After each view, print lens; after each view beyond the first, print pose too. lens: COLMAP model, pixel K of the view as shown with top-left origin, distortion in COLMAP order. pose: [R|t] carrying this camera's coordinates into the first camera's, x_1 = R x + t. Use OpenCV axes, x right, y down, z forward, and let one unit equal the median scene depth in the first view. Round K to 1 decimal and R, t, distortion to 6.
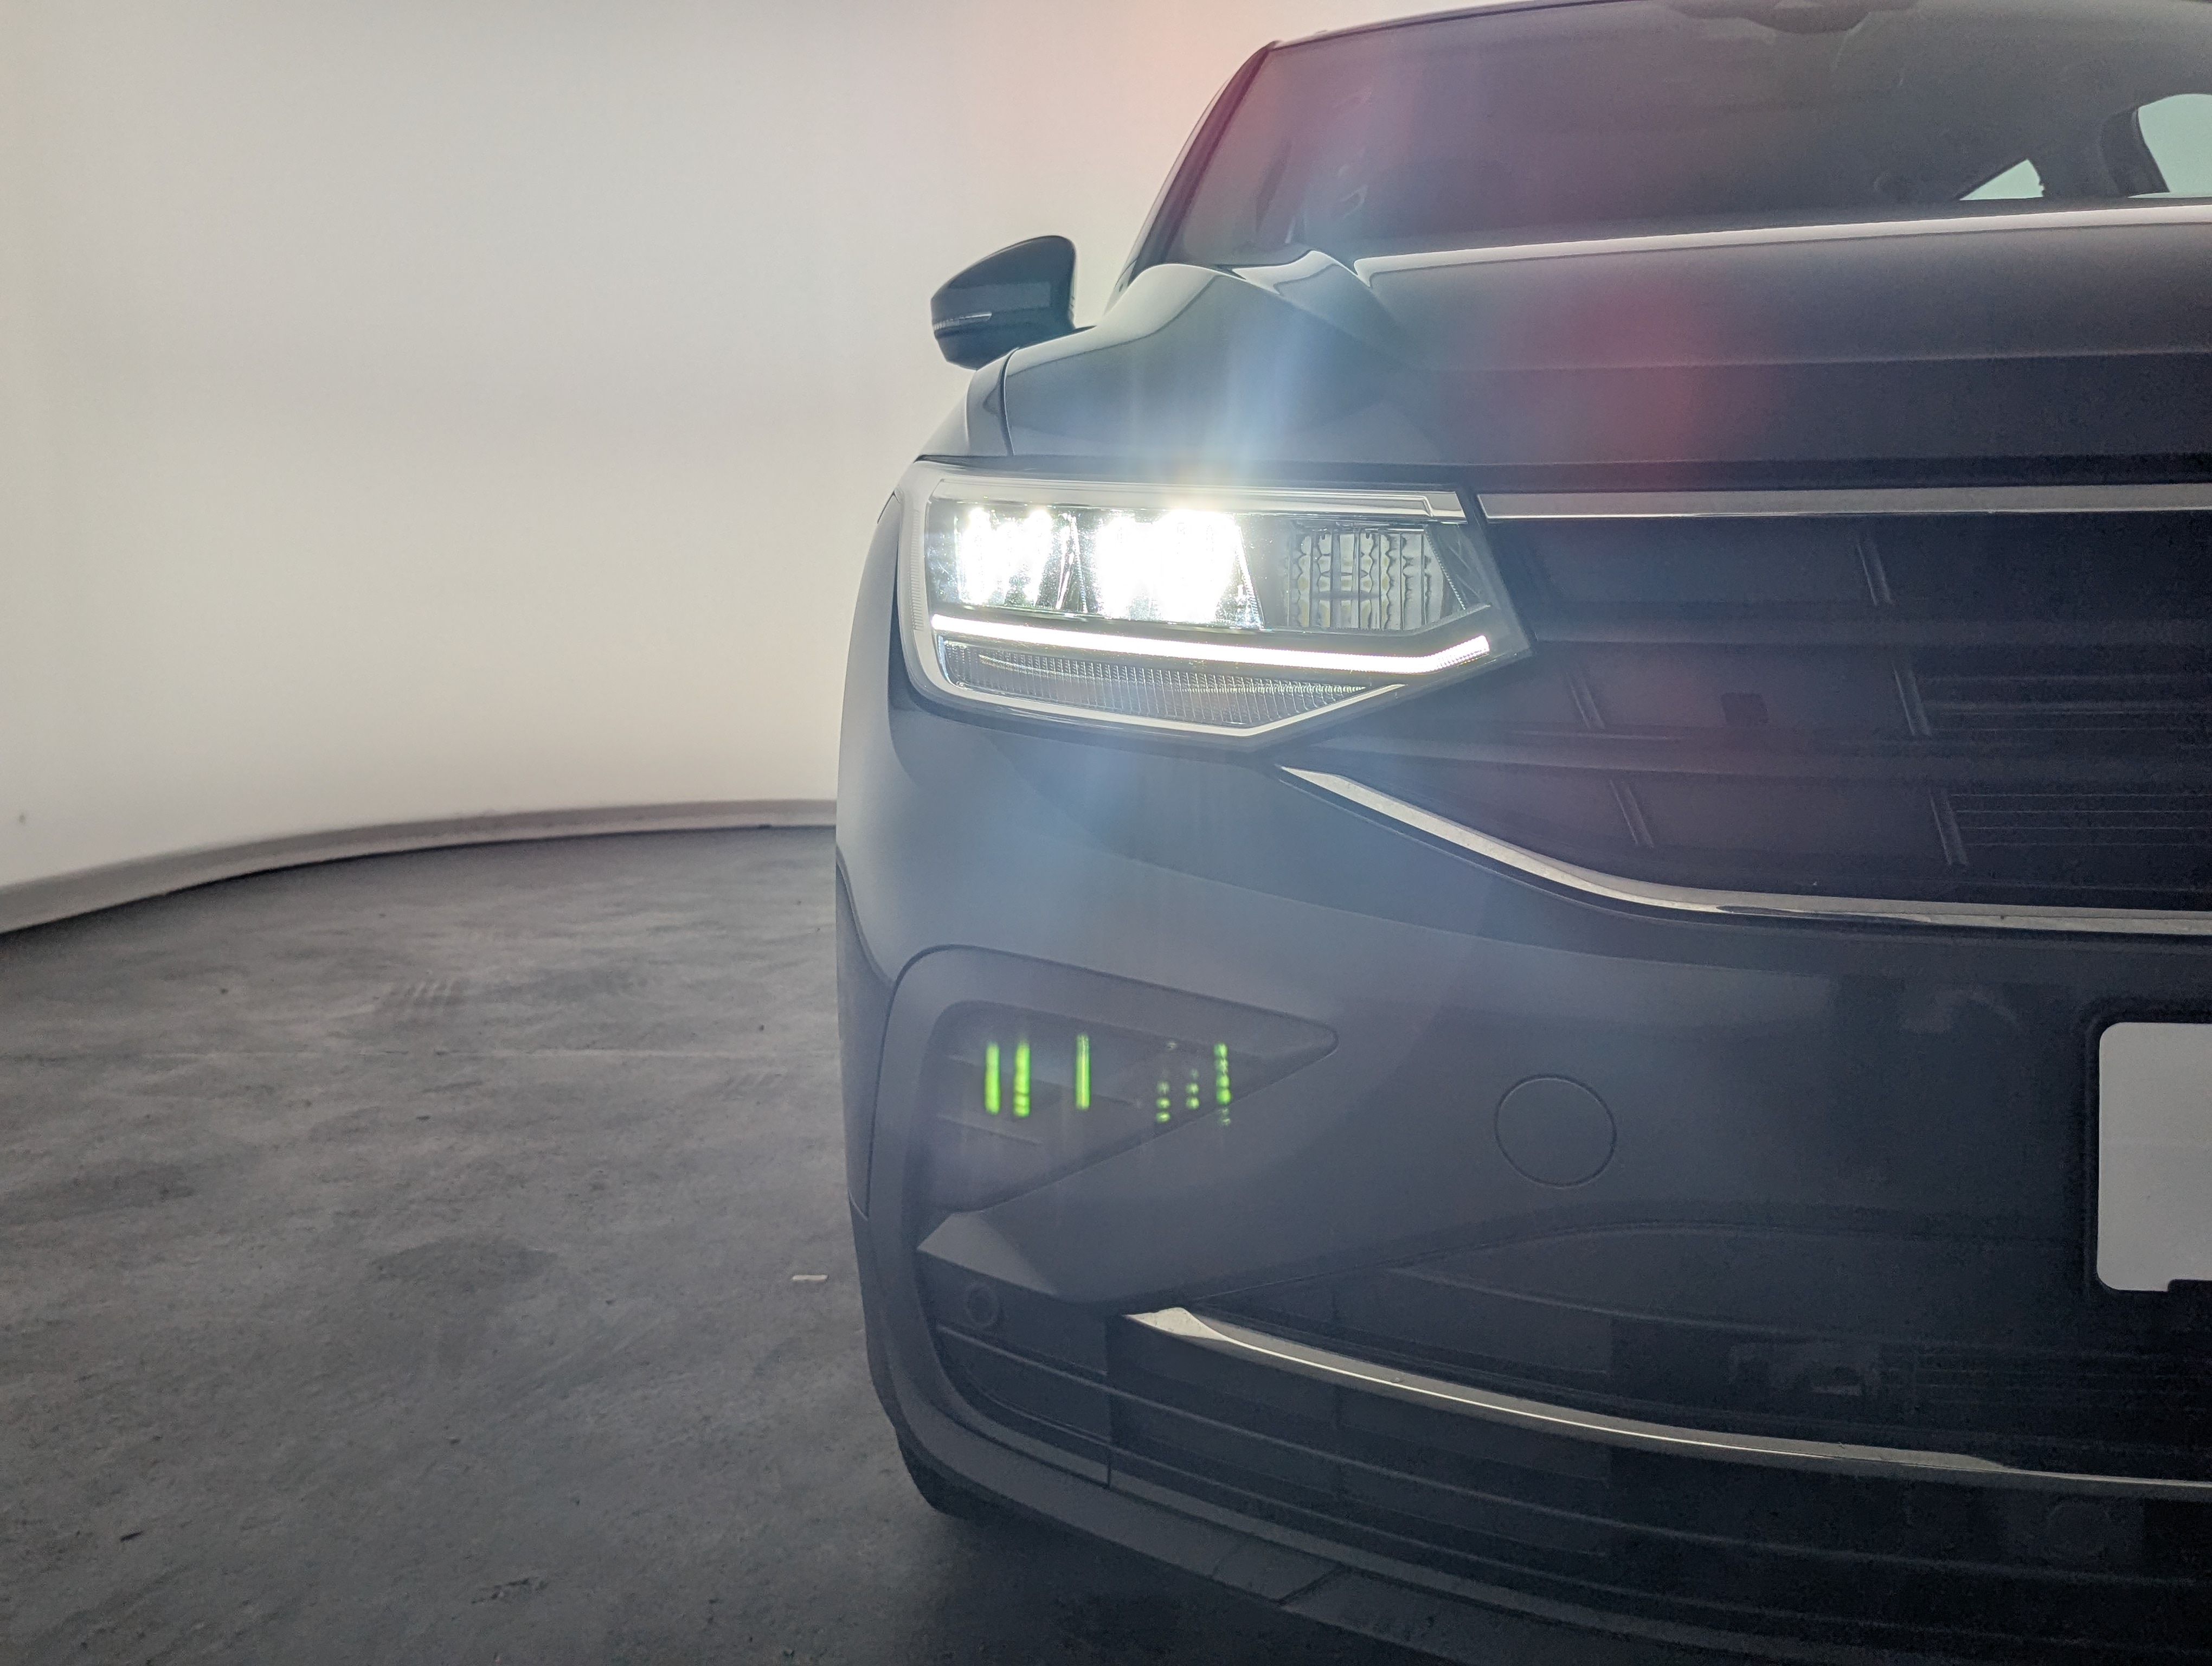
lens RADIAL K [[2044.6, 0, 1106.0], [0, 2044.6, 833.0], [0, 0, 1]] dist [0.127905, -0.293806]
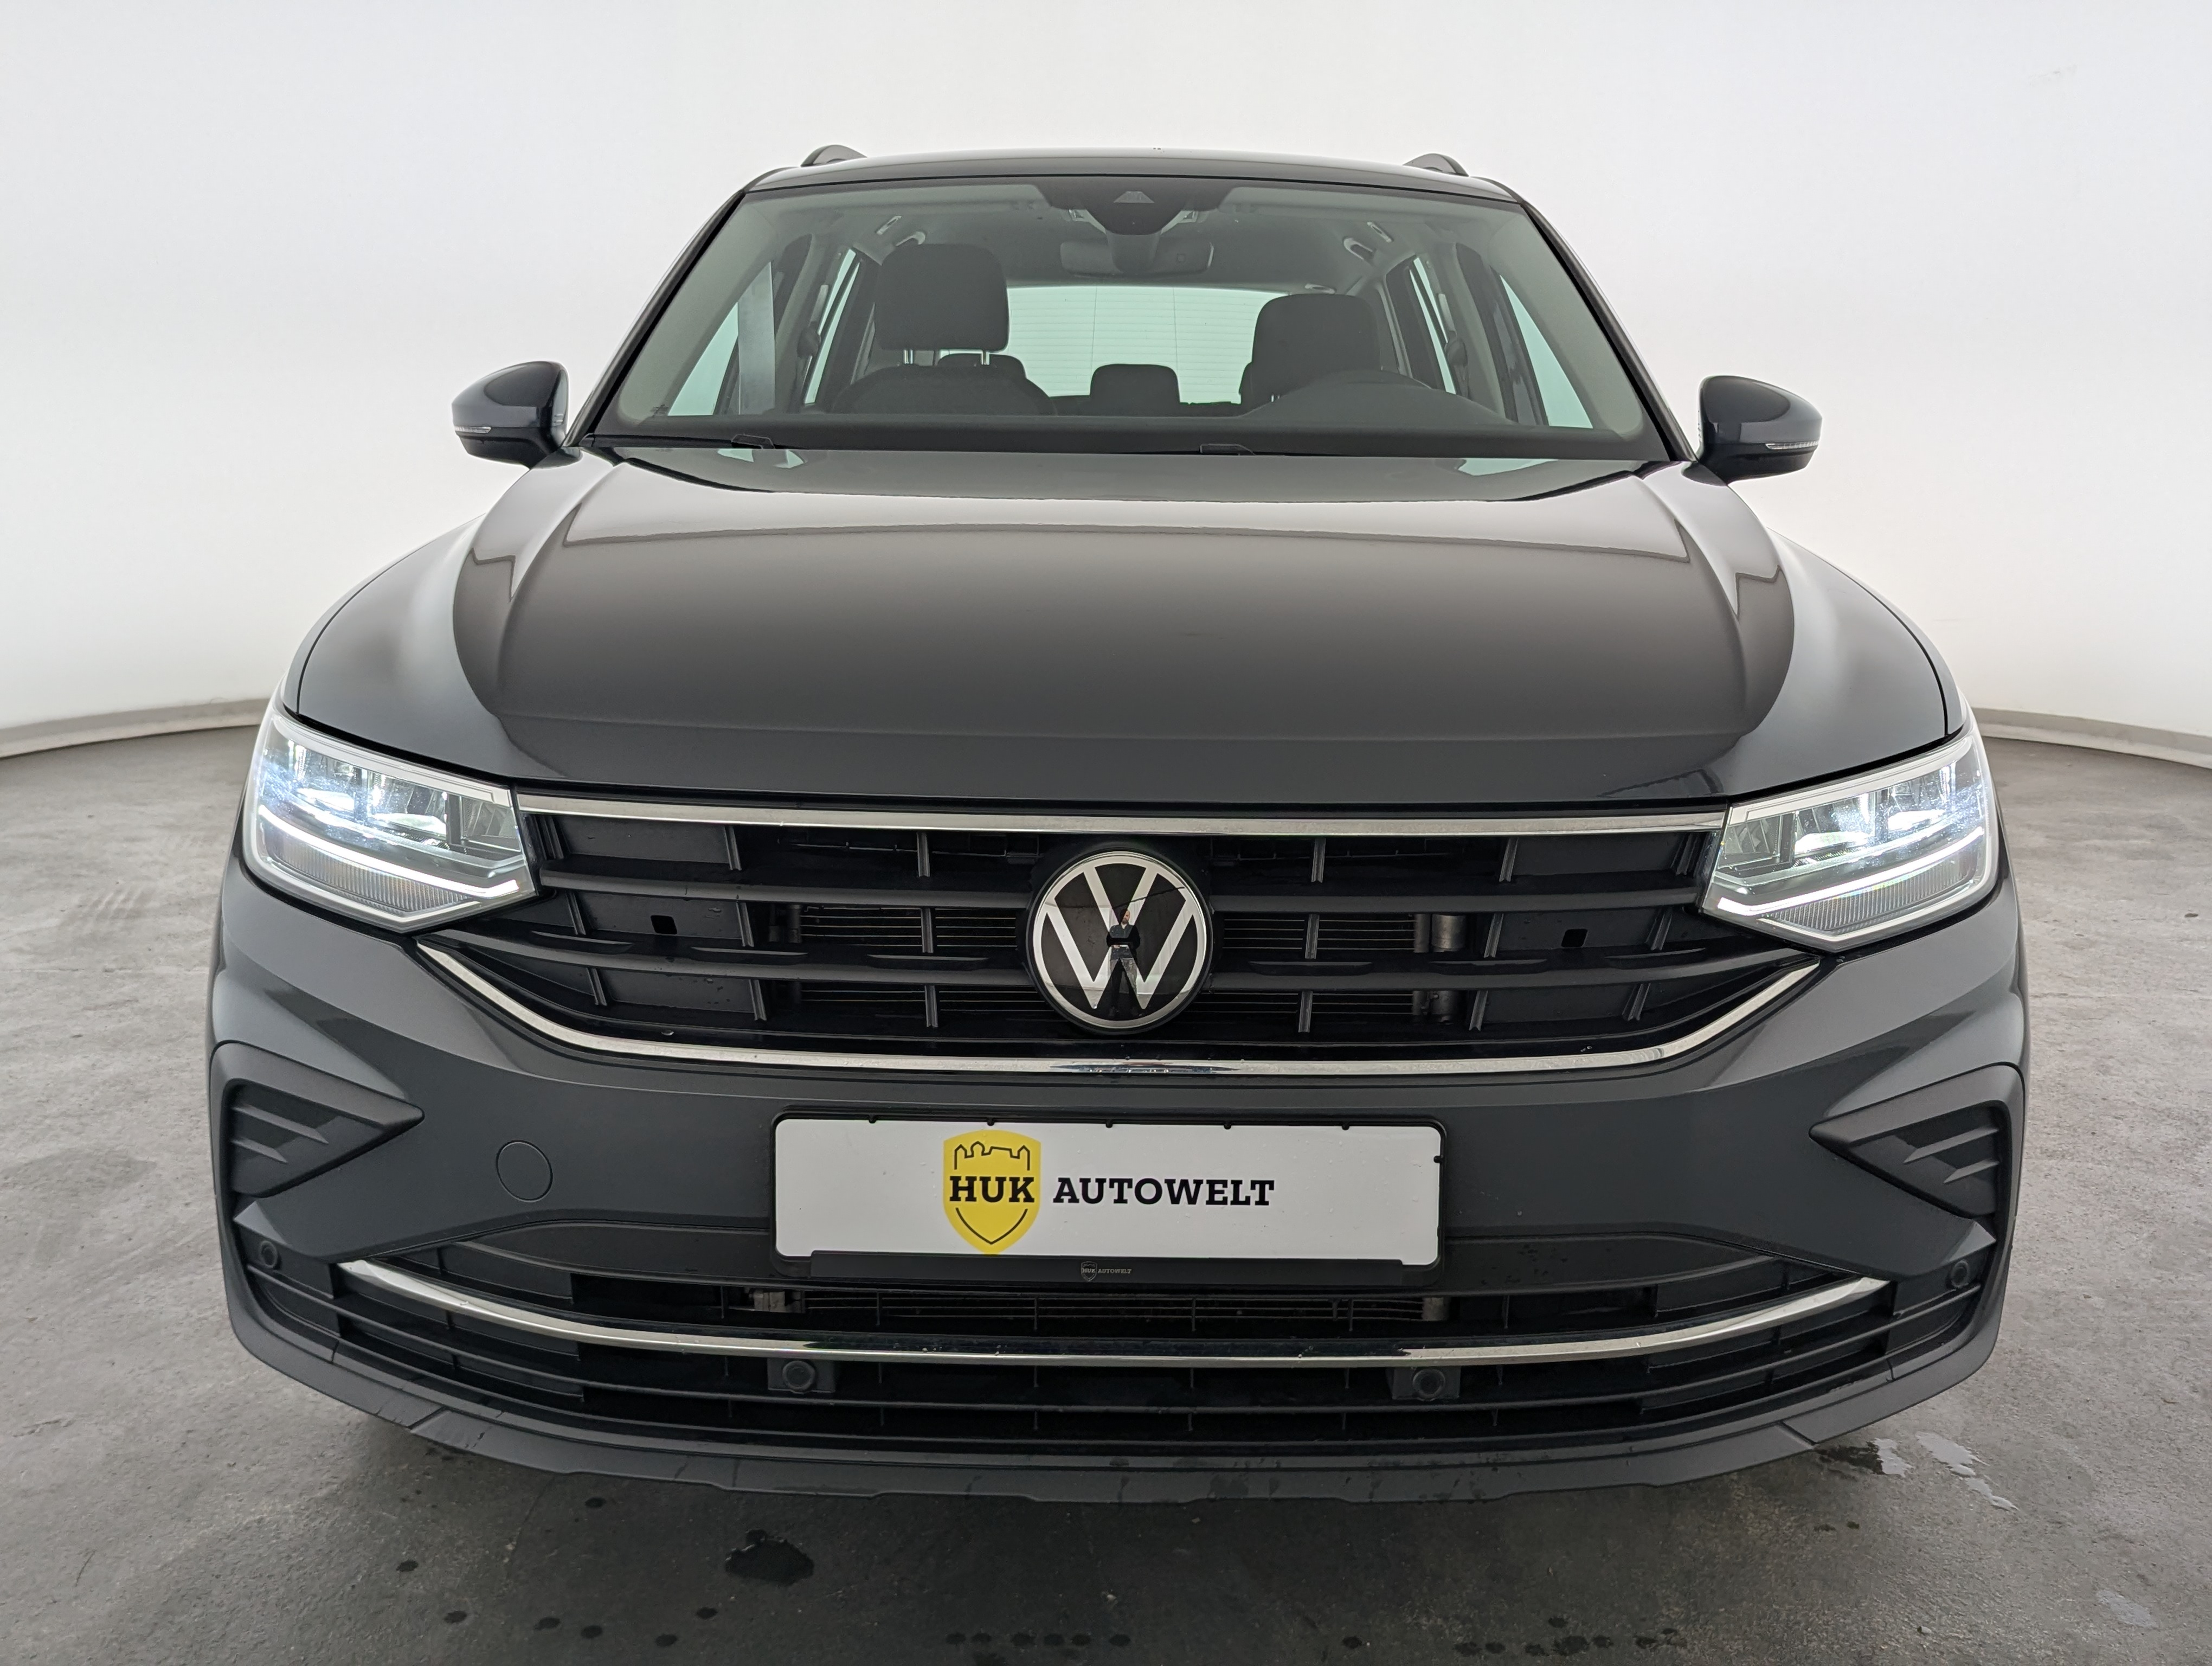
lens RADIAL K [[1962.3, 0, 1106.0], [0, 1962.3, 833.0], [0, 0, 1]] dist [0.037273, -0.017045]
pose [[0.993781, 0.004877, 0.111246, 0.139448], [-0.013117, 0.997212, 0.073459, -0.074600], [-0.110578, -0.074461, 0.991074, -0.196683]]
